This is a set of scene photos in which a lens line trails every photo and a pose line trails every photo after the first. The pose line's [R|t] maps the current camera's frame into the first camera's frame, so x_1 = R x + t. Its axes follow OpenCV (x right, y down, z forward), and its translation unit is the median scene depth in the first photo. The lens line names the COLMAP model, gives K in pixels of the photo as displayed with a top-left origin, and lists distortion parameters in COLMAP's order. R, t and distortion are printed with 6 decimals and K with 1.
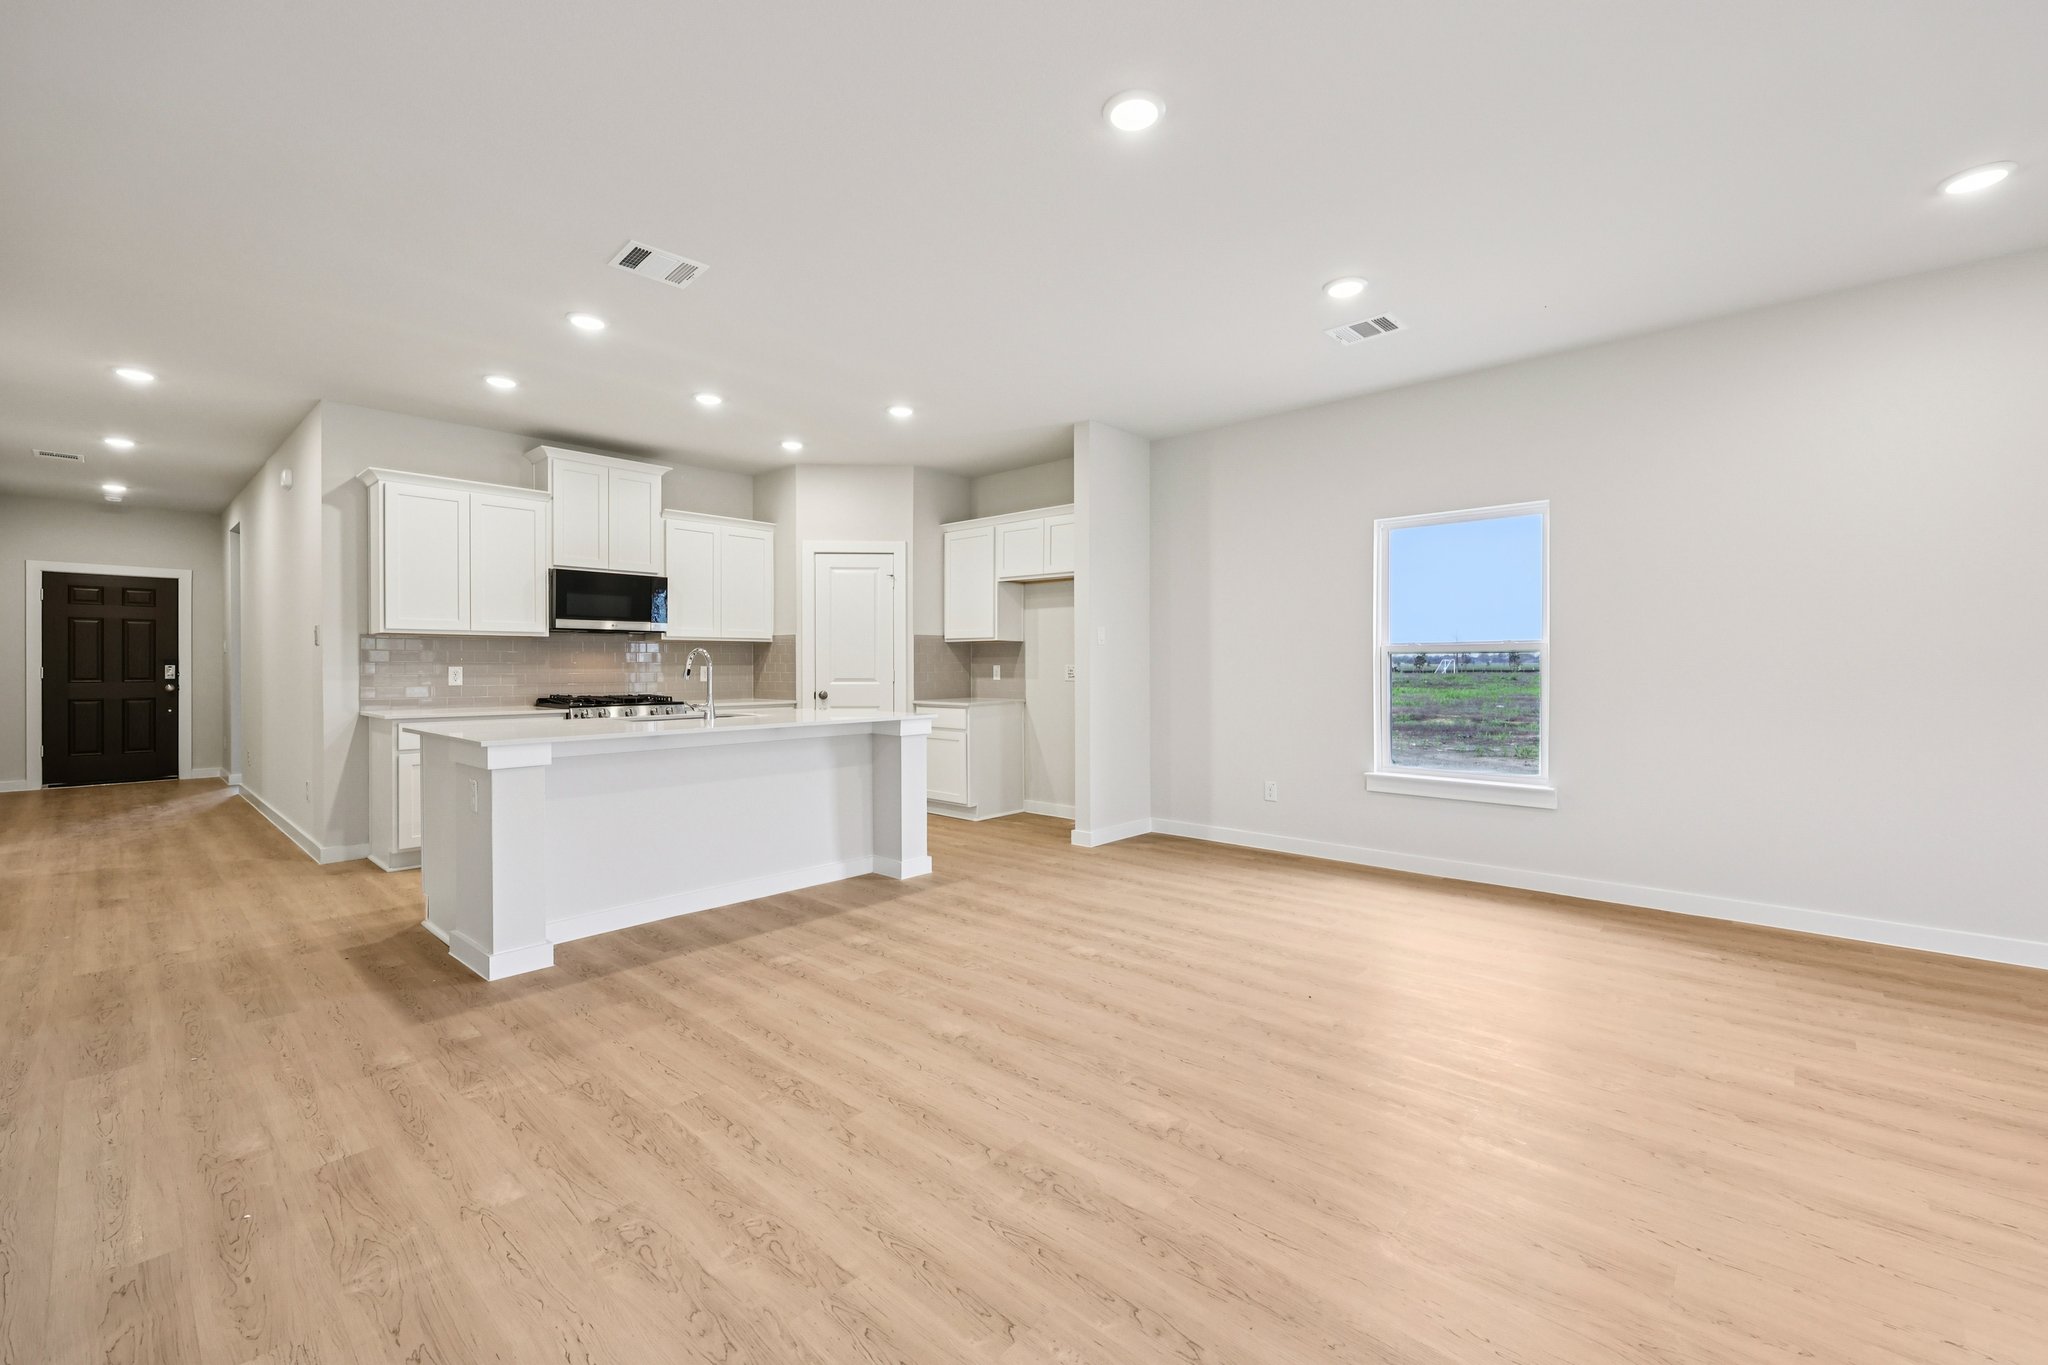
lens RADIAL K [[848.4, 0, 1030.7], [0, 848.4, 662.5], [0, 0, 1]] dist [0.000276, 0.000412]
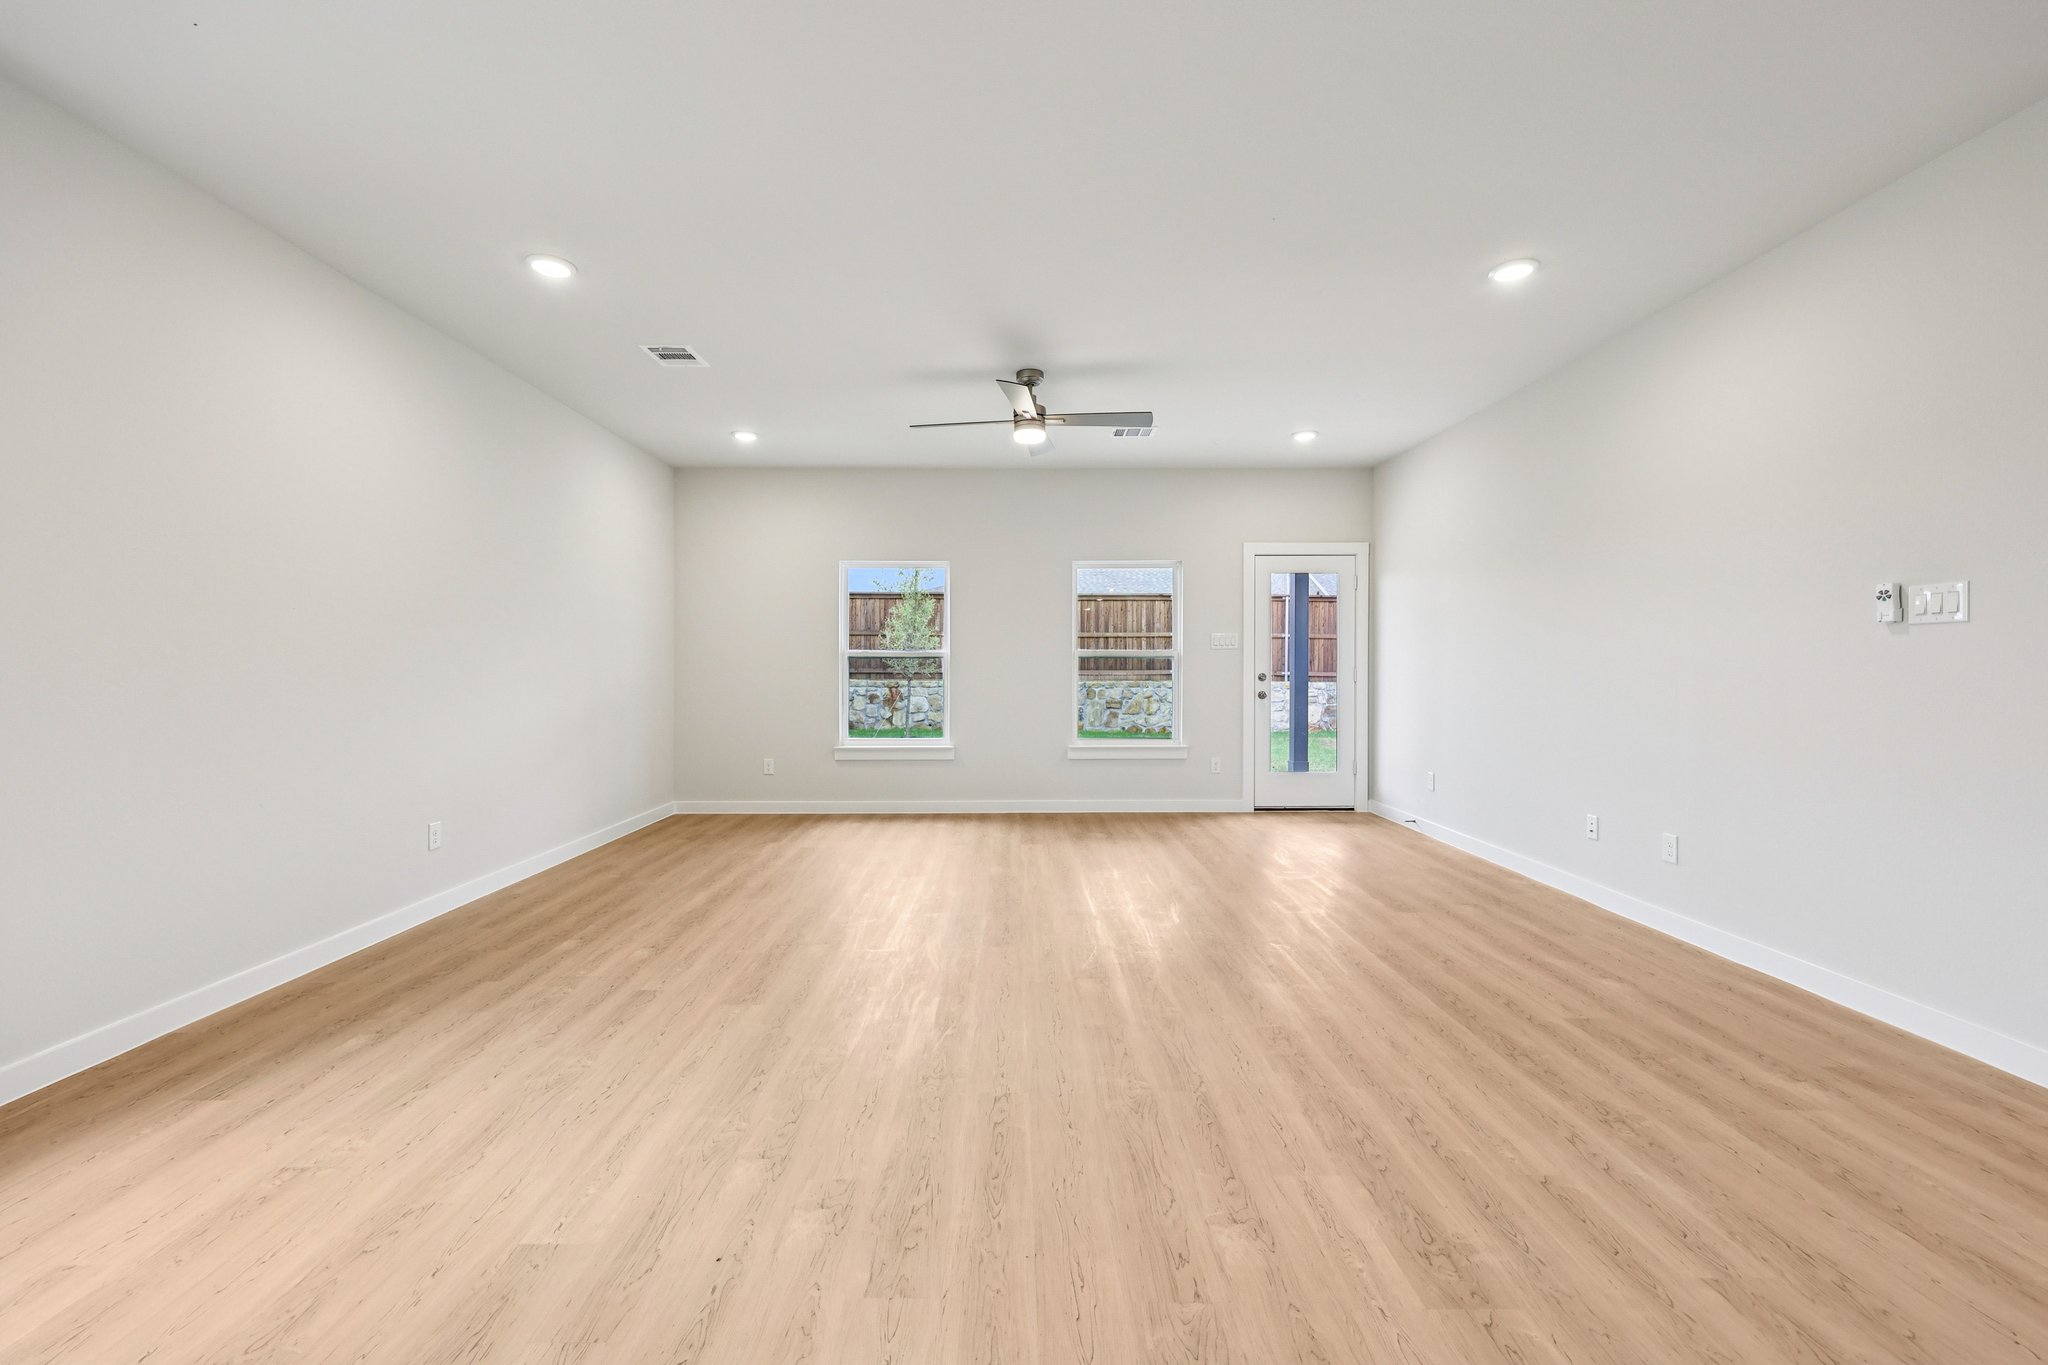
lens RADIAL K [[848.4, 0, 1016.1], [0, 848.4, 676.3], [0, 0, 1]] dist [0.000276, 0.000412]
pose [[-0.672644, -0.005522, 0.739946, -0.109712], [0.000938, 0.999965, 0.008315, 0.001761], [-0.739966, 0.006287, -0.672615, 0.621430]]
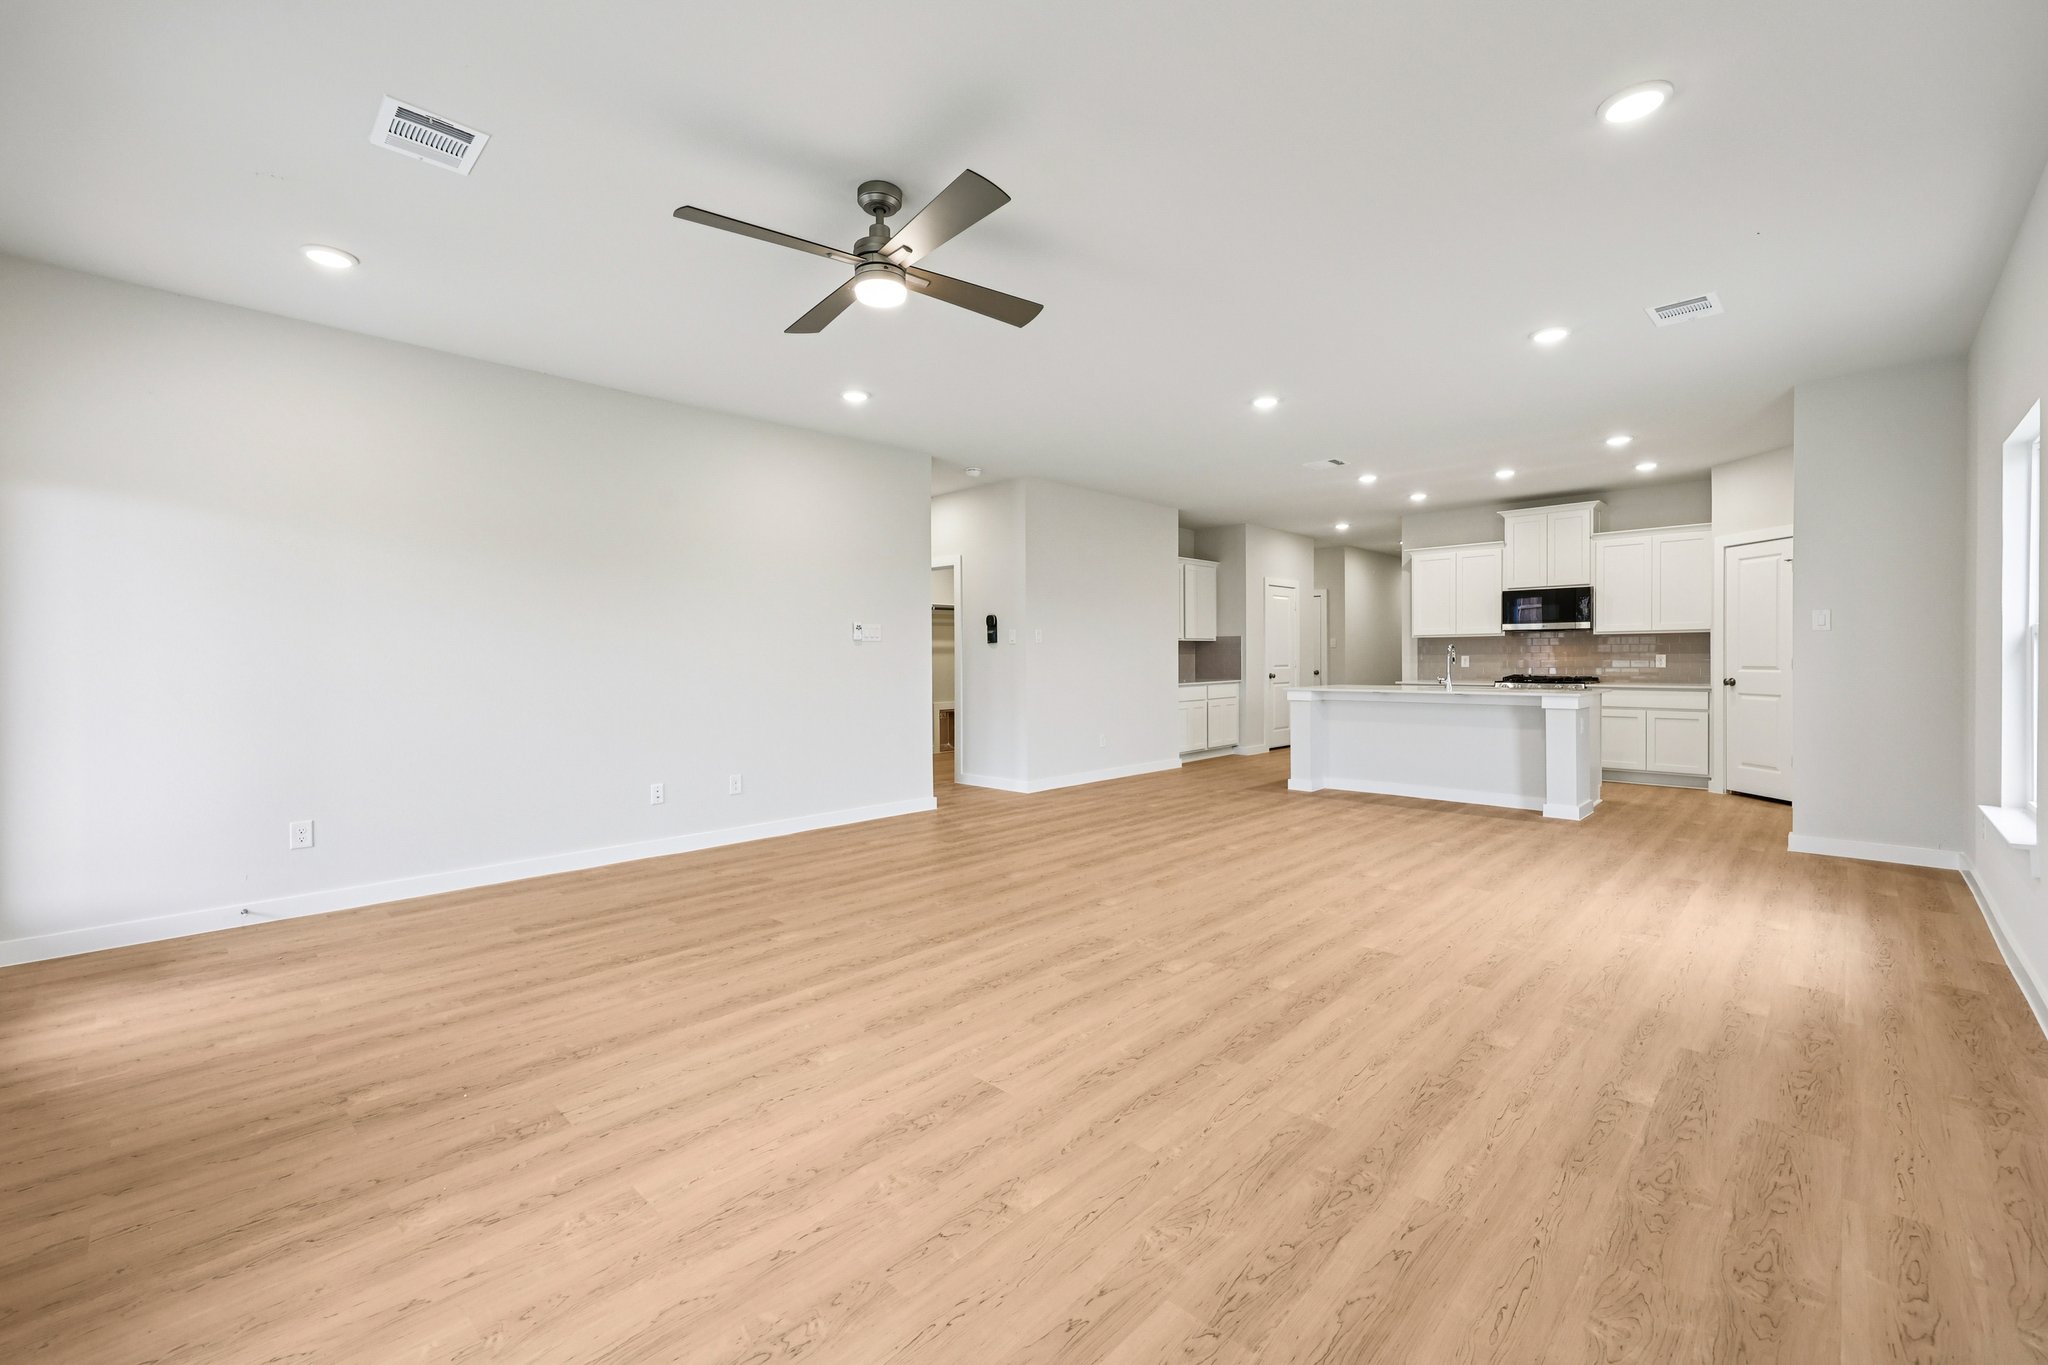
lens RADIAL K [[848.4, 0, 1029.7], [0, 848.4, 677.1], [0, 0, 1]] dist [0.000276, 0.000412]
pose [[-0.032614, 0.024706, -0.999163, 0.940040], [0.009969, 0.999653, 0.024393, -0.001955], [0.999418, -0.009165, -0.032849, 0.190622]]
